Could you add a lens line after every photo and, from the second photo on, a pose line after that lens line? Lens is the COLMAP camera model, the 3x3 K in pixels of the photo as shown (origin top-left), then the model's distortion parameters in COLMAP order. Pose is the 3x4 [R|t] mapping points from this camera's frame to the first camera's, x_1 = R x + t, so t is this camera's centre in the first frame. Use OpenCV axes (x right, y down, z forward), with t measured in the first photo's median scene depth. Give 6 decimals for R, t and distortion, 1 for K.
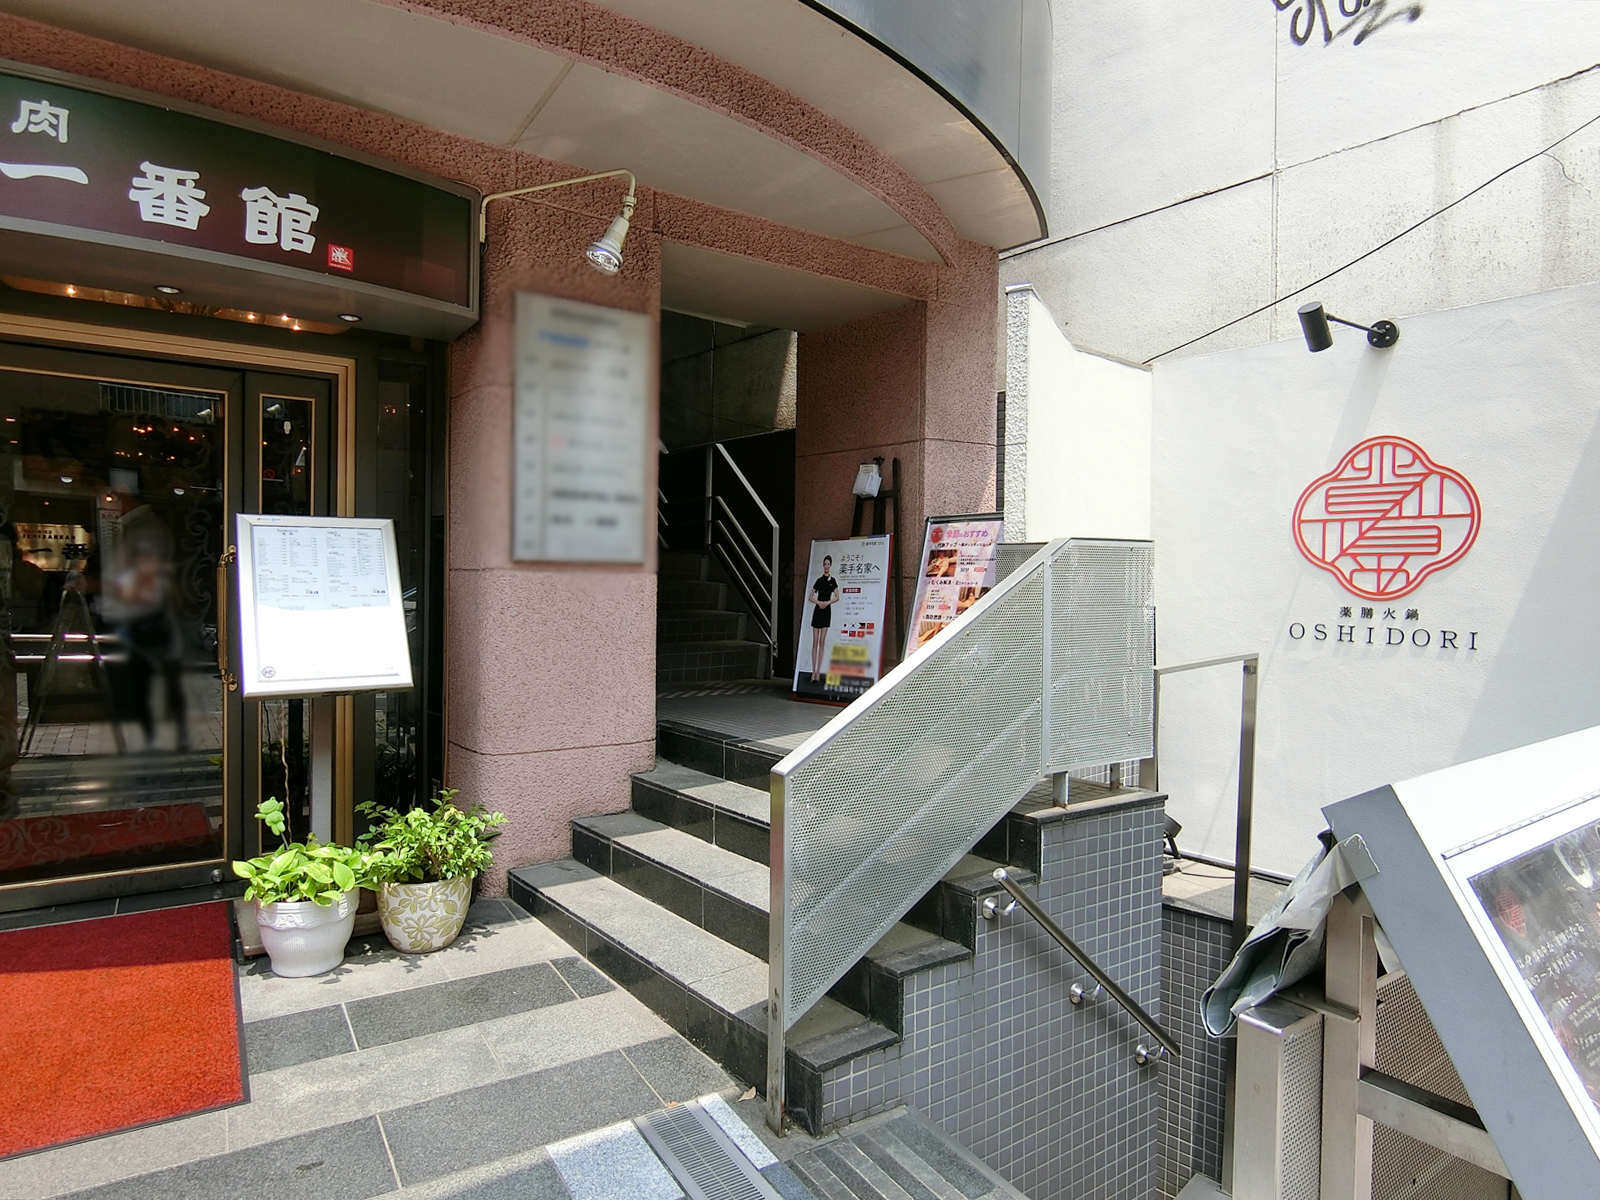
lens RADIAL K [[934.0, 0, 800.0], [0, 934.0, 600.0], [0, 0, 1]] dist [-0.009214, -0.003220]
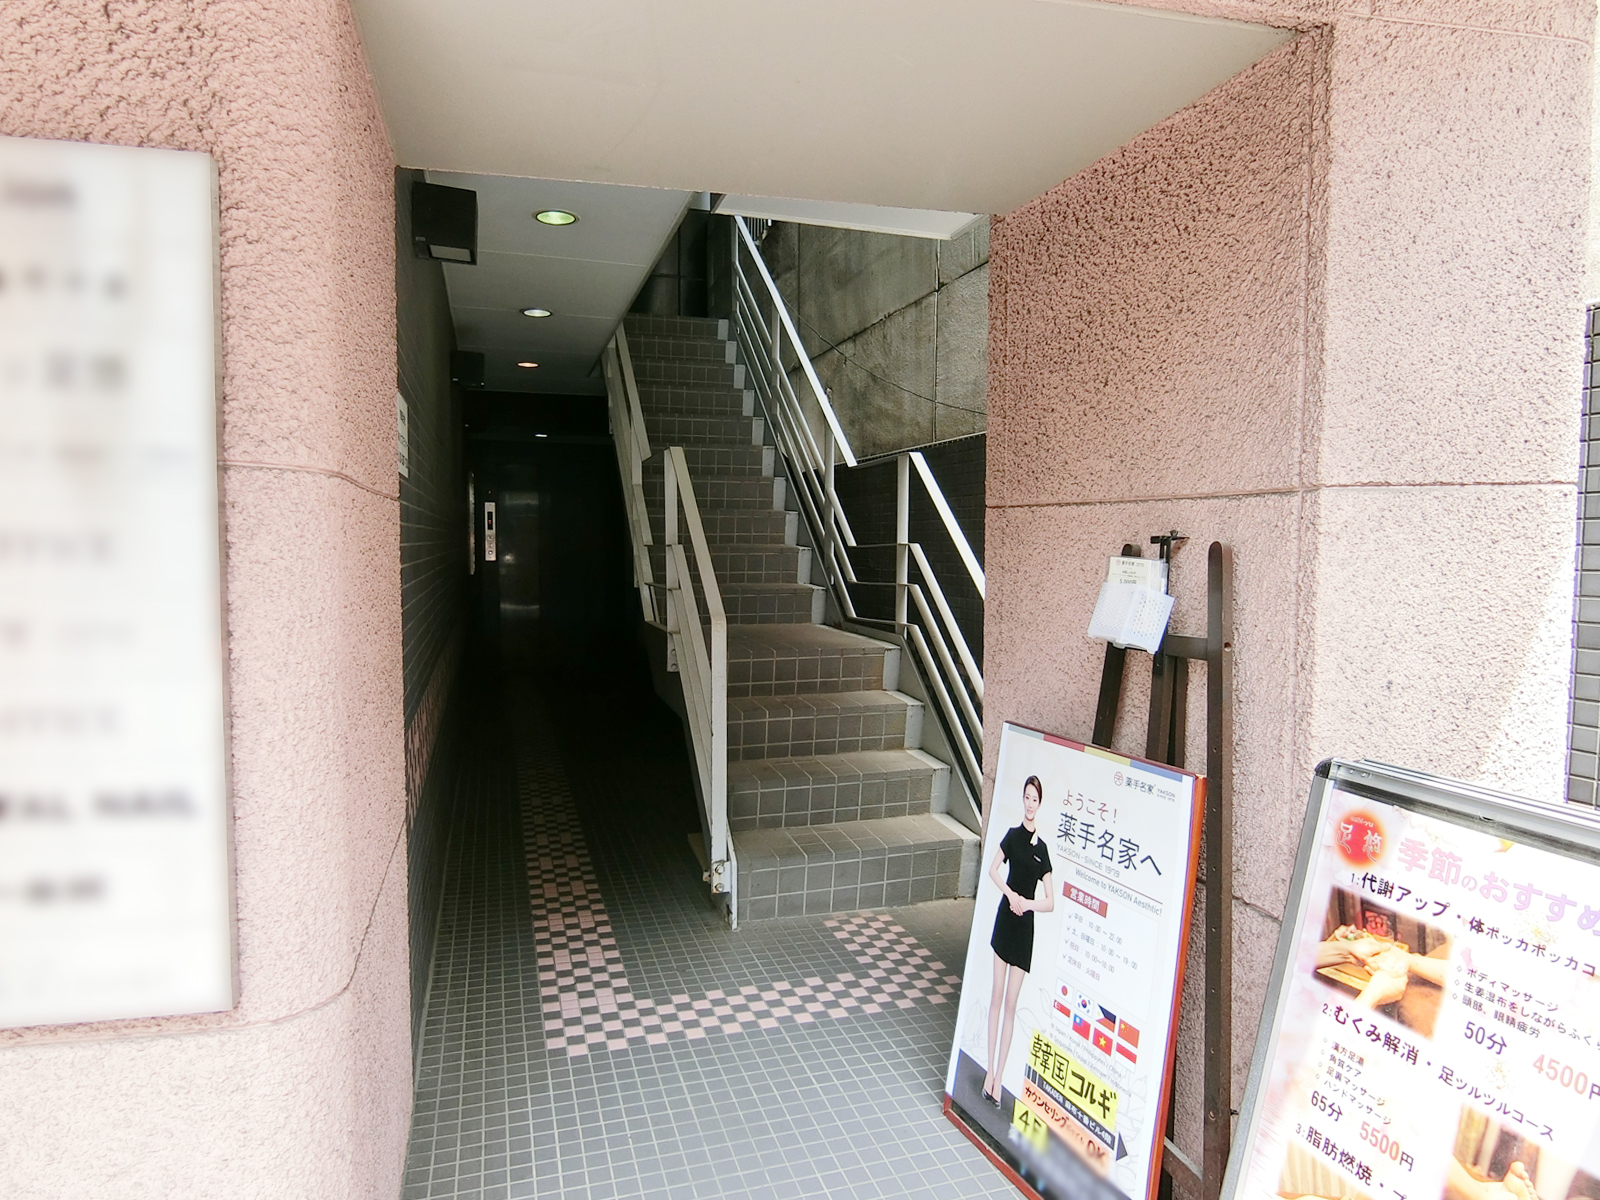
lens RADIAL K [[934.0, 0, 800.0], [0, 934.0, 600.0], [0, 0, 1]] dist [-0.009214, -0.003220]
pose [[0.929377, 0.012388, -0.368924, 0.140134], [0.001704, 0.999282, 0.037847, -0.232881], [0.369128, -0.035803, 0.928689, 1.032451]]
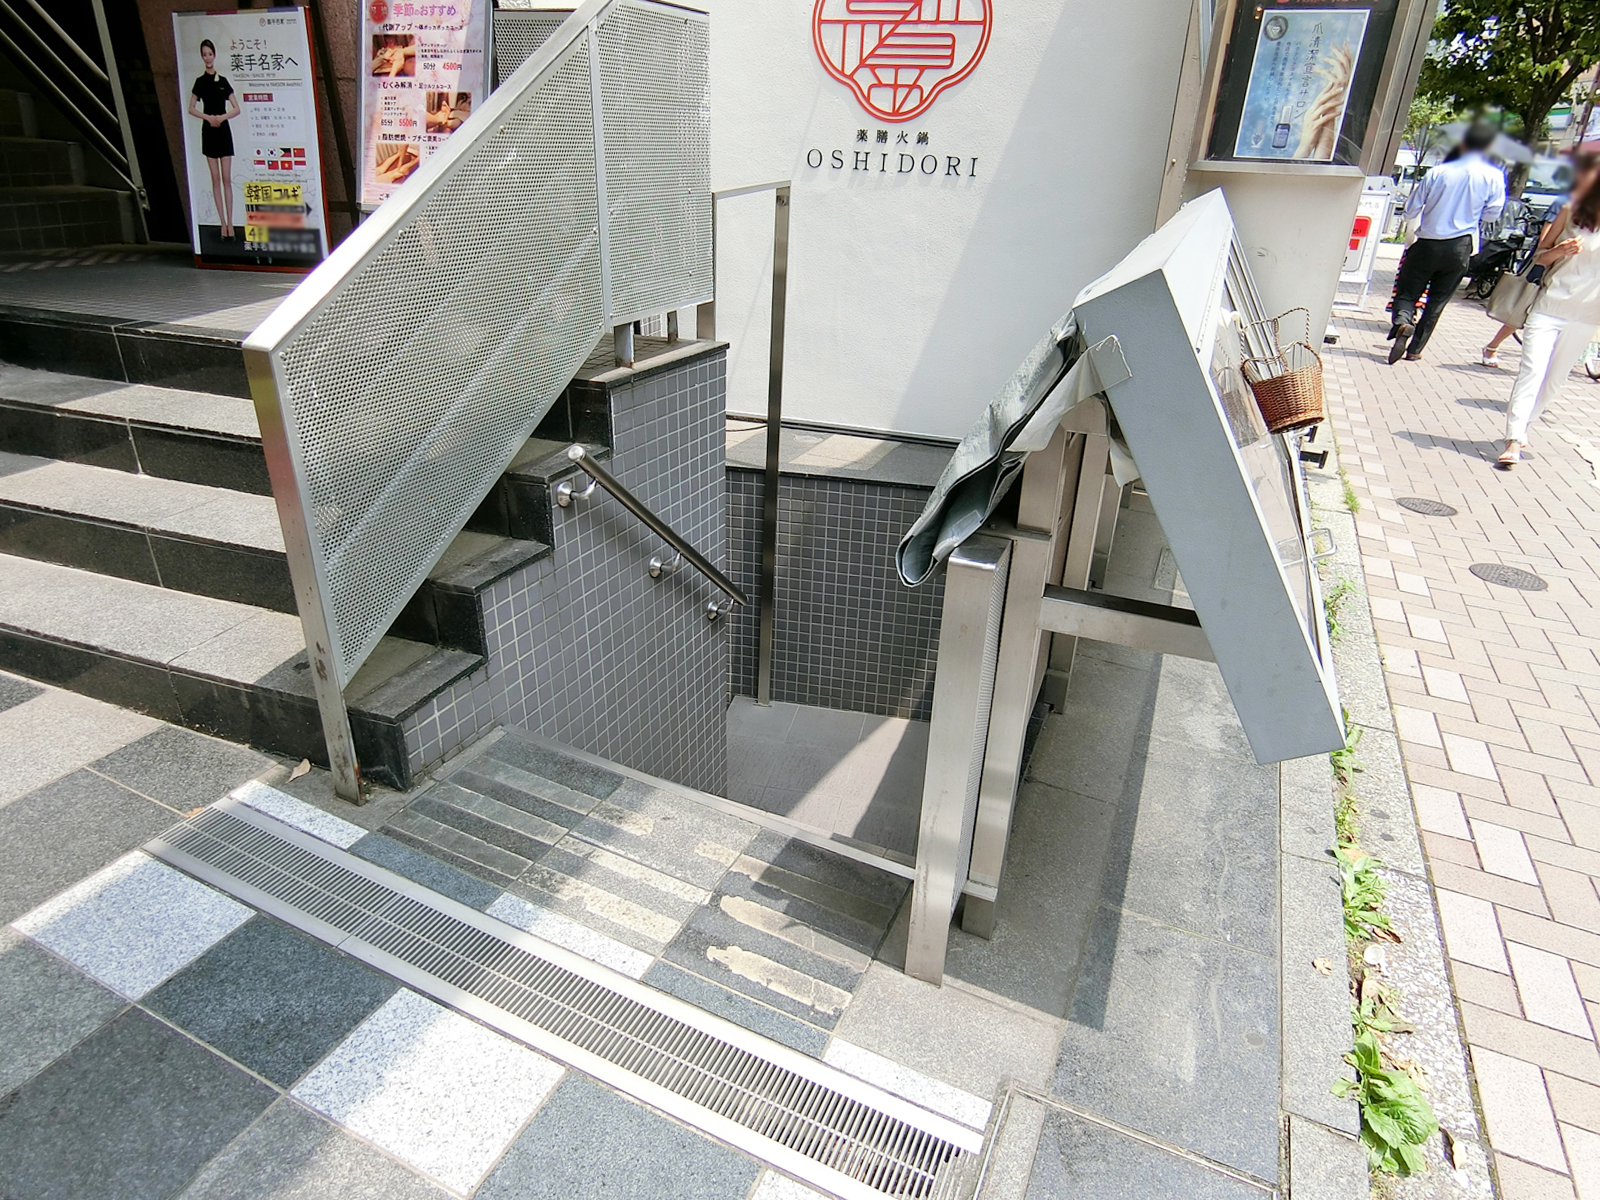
lens RADIAL K [[951.7, 0, 800.0], [0, 951.7, 600.0], [0, 0, 1]] dist [-0.010371, -0.000066]
pose [[0.845031, -0.216319, 0.489008, -0.048924], [-0.011392, 0.907026, 0.420920, 0.046968], [-0.534596, -0.361262, 0.764001, 0.172719]]
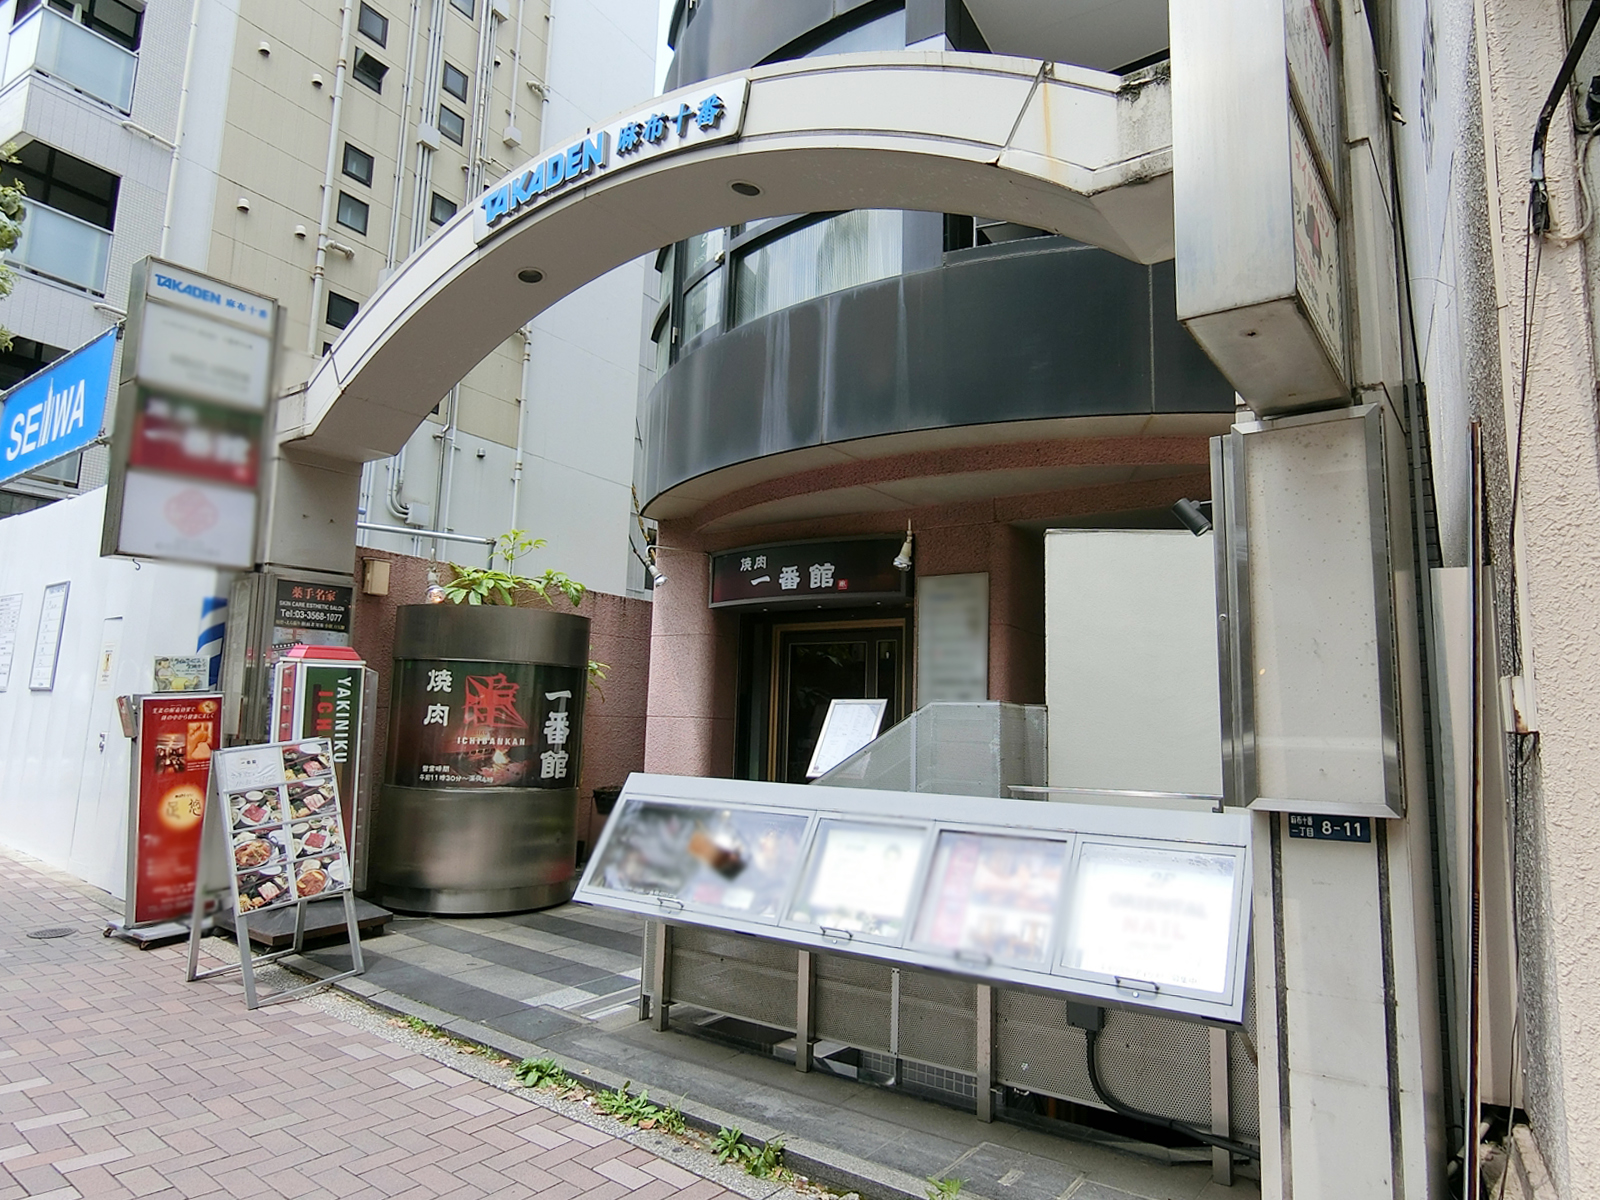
lens RADIAL K [[934.0, 0, 800.0], [0, 934.0, 600.0], [0, 0, 1]] dist [-0.009214, -0.003220]
pose [[0.347801, -0.128357, -0.928740, 1.666524], [-0.035844, 0.988040, -0.149975, 0.015879], [0.936883, 0.085451, 0.339041, 0.139442]]
